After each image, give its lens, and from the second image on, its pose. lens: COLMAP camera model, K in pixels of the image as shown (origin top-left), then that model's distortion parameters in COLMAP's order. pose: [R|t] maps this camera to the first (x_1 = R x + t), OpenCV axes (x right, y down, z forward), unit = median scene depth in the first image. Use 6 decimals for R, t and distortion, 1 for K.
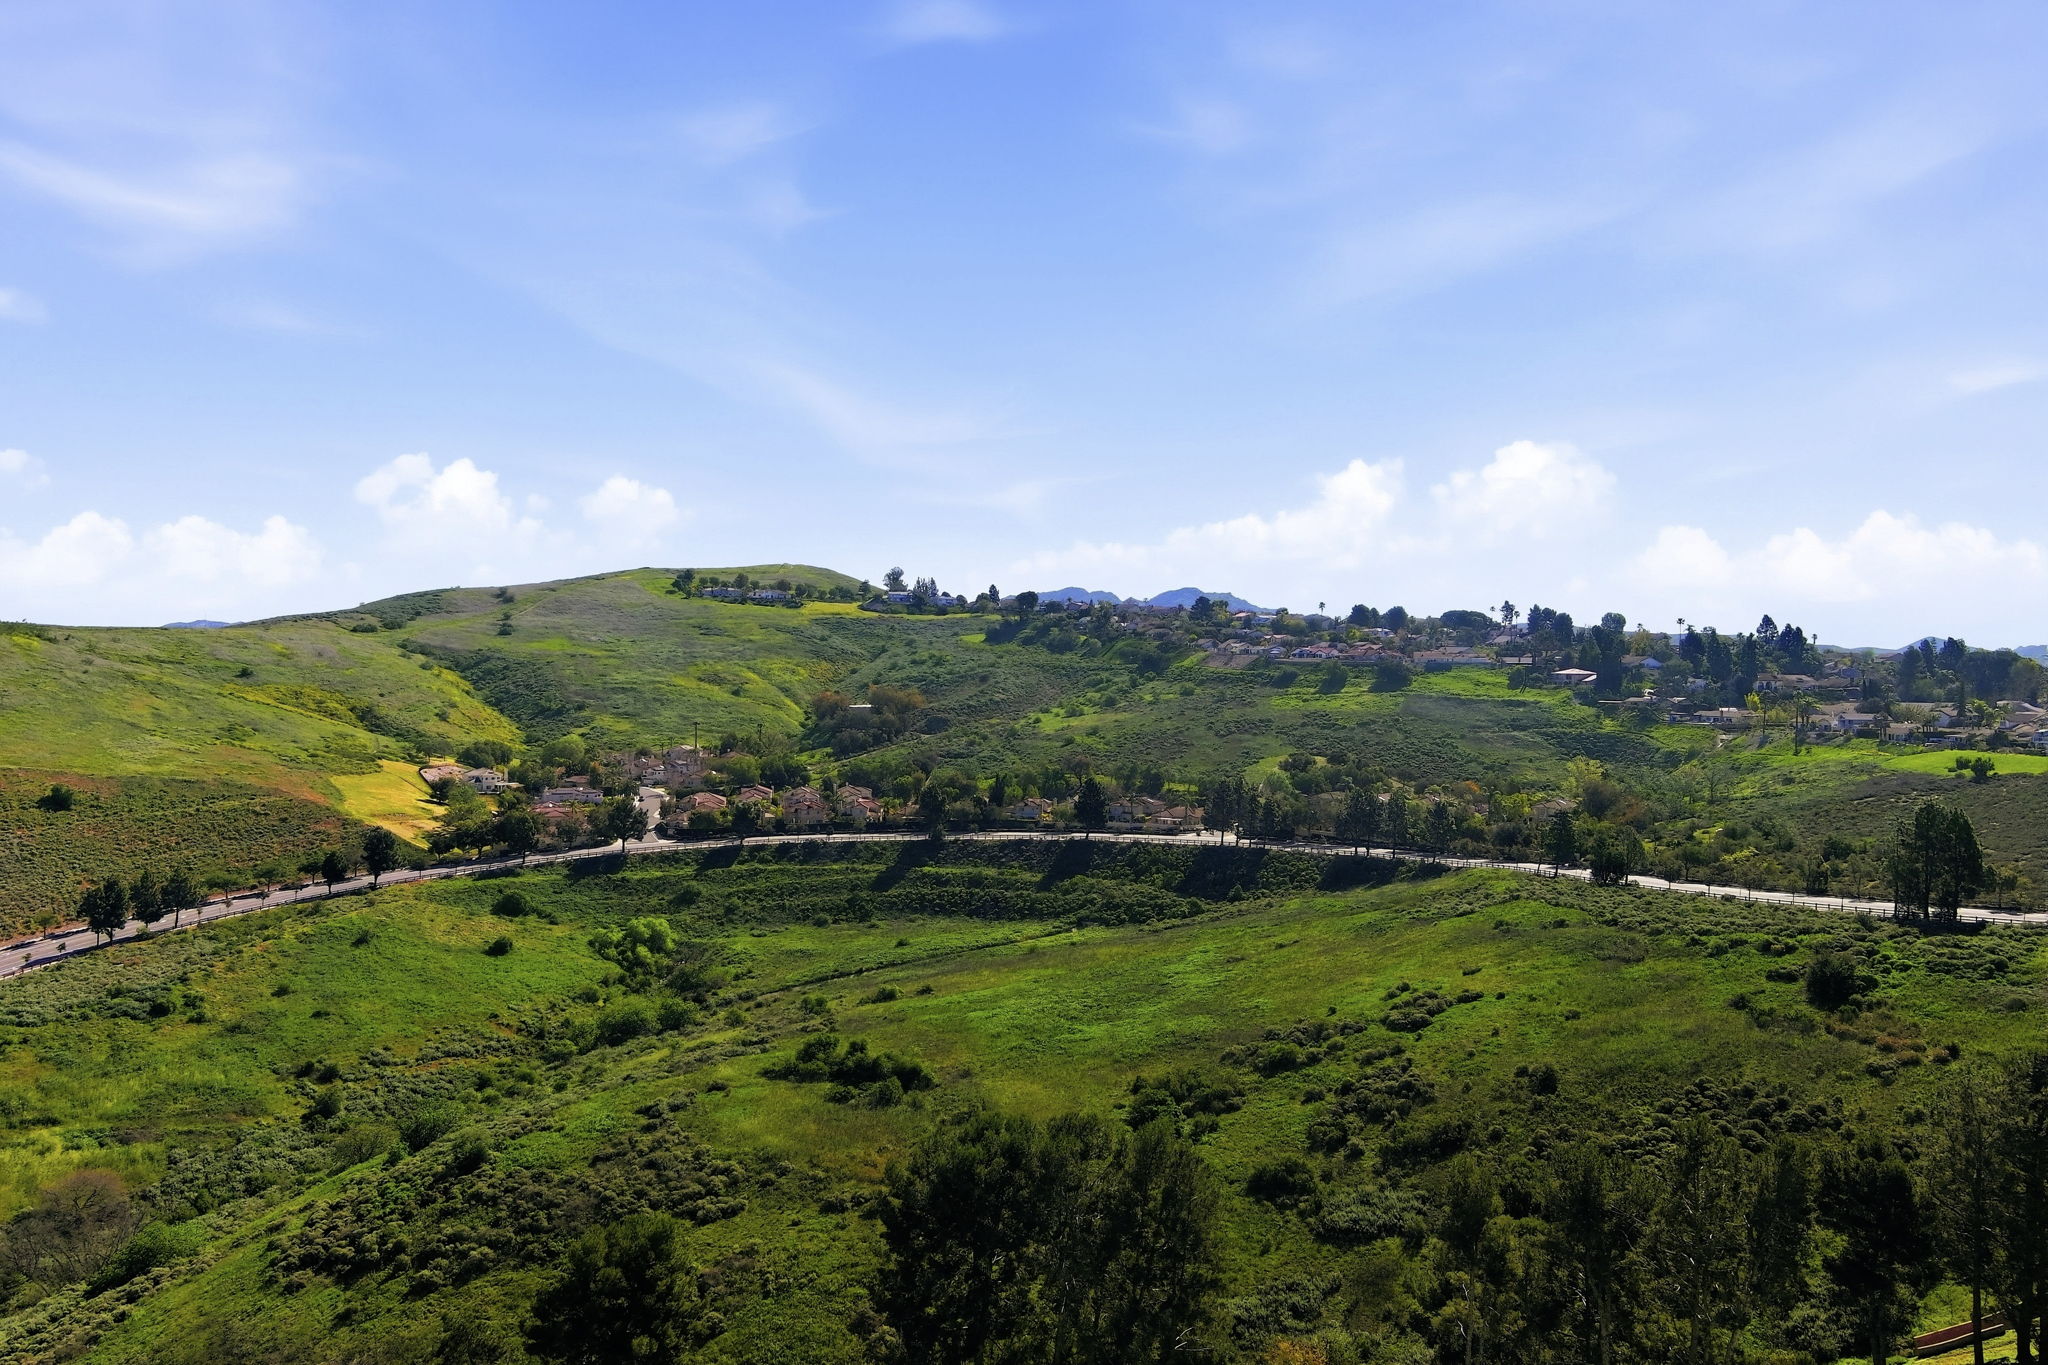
lens RADIAL K [[1579.1, 0, 1028.4], [0, 1579.1, 689.2], [0, 0, 1]] dist [0.044264, -0.082880]
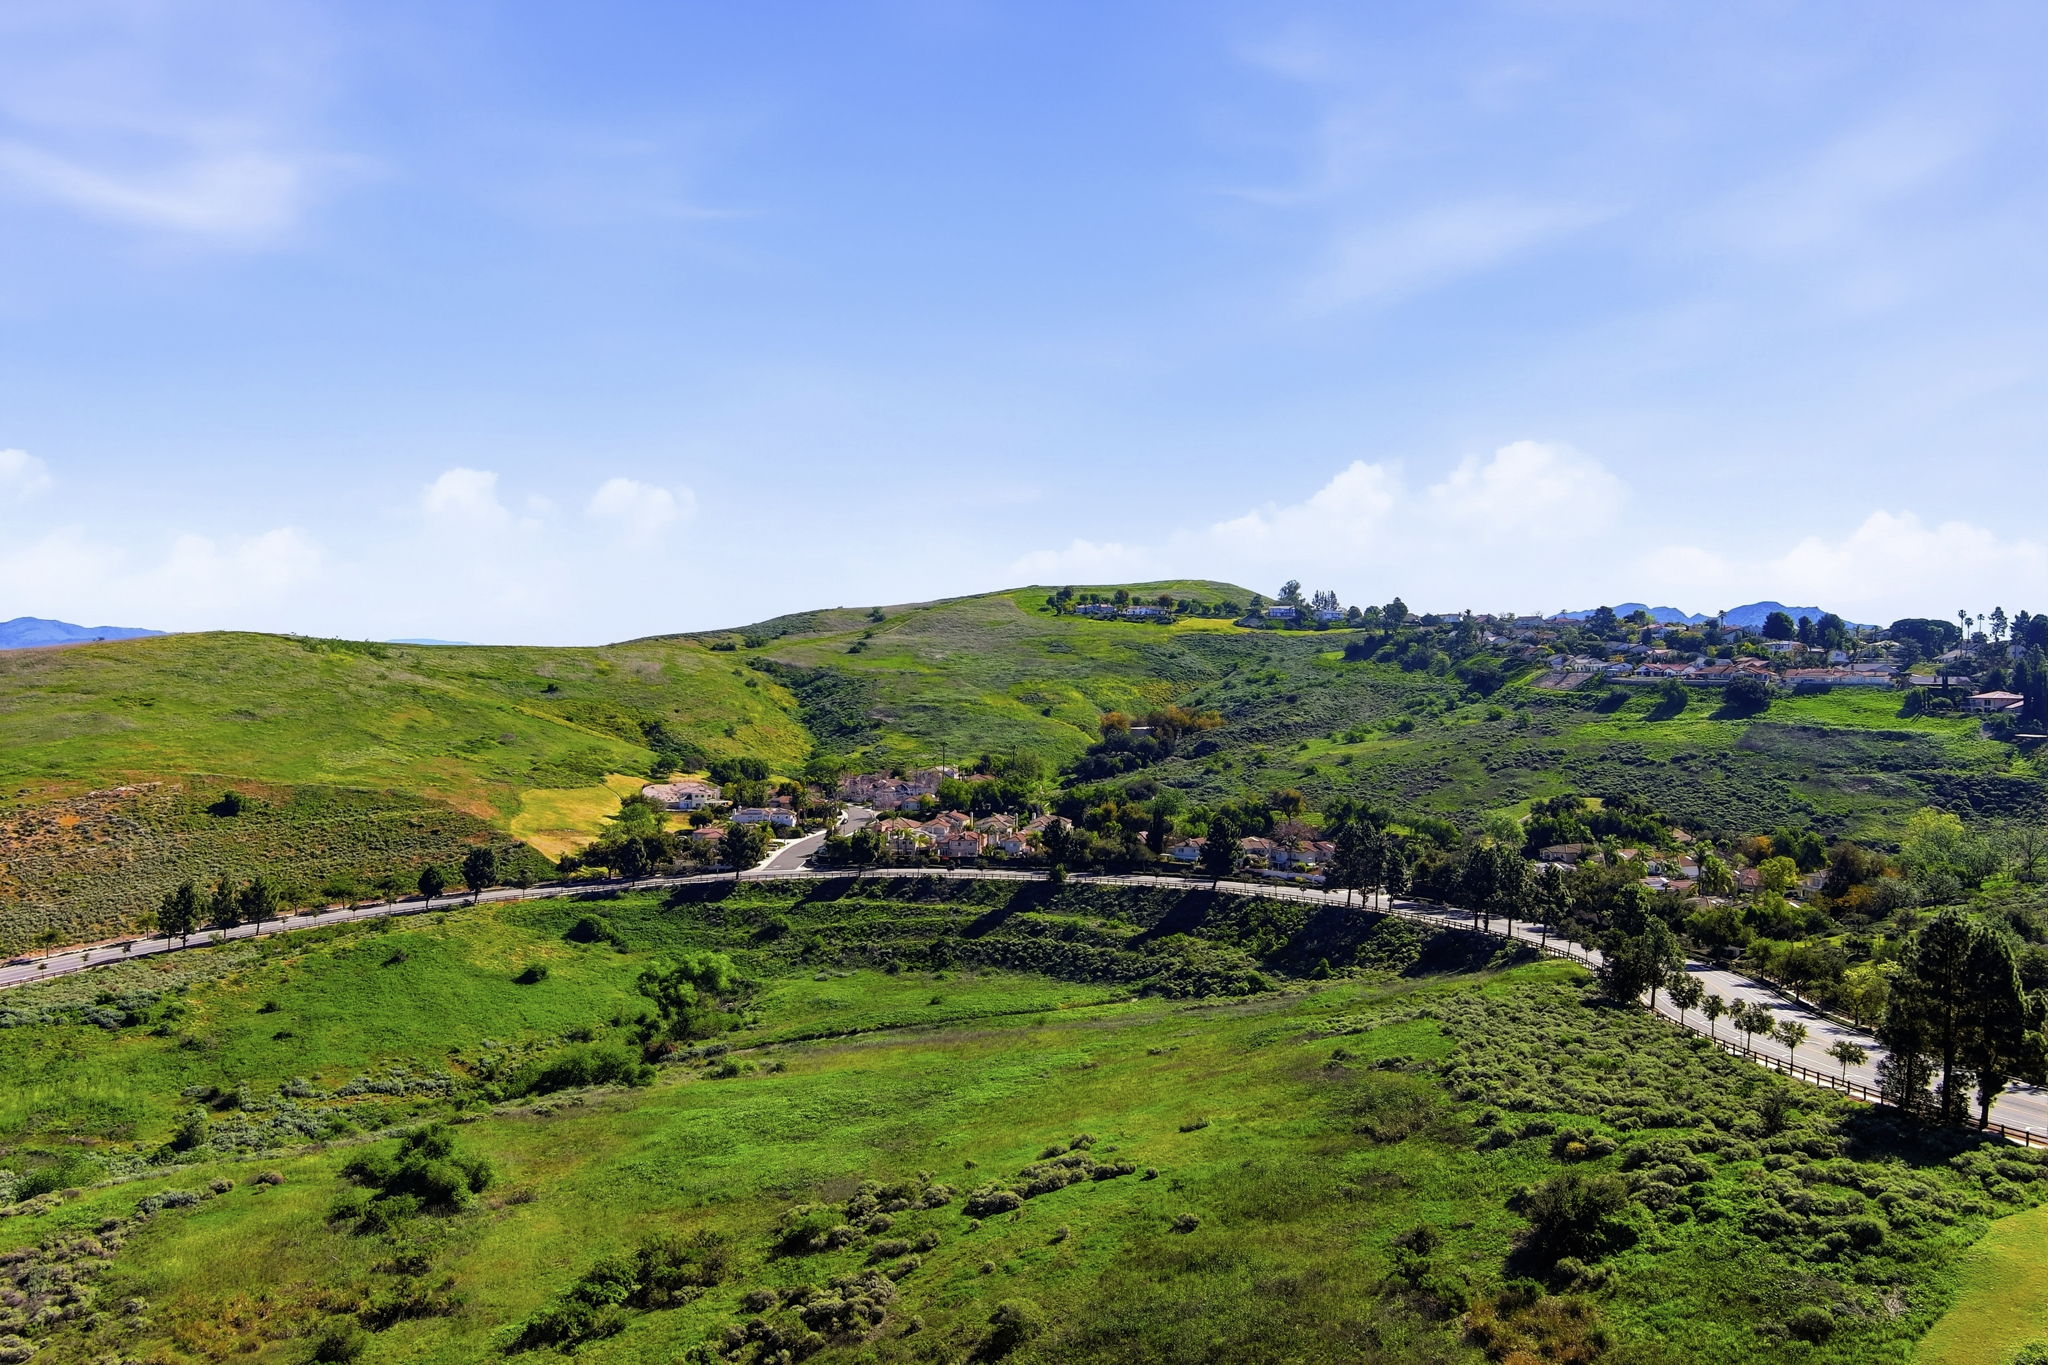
lens RADIAL K [[1579.1, 0, 1028.4], [0, 1579.1, 689.2], [0, 0, 1]] dist [0.044264, -0.082880]
pose [[0.939229, 0.005191, -0.343252, 0.226315], [-0.009749, 0.999886, -0.011554, -0.001050], [0.343153, 0.014198, 0.939172, 0.168841]]
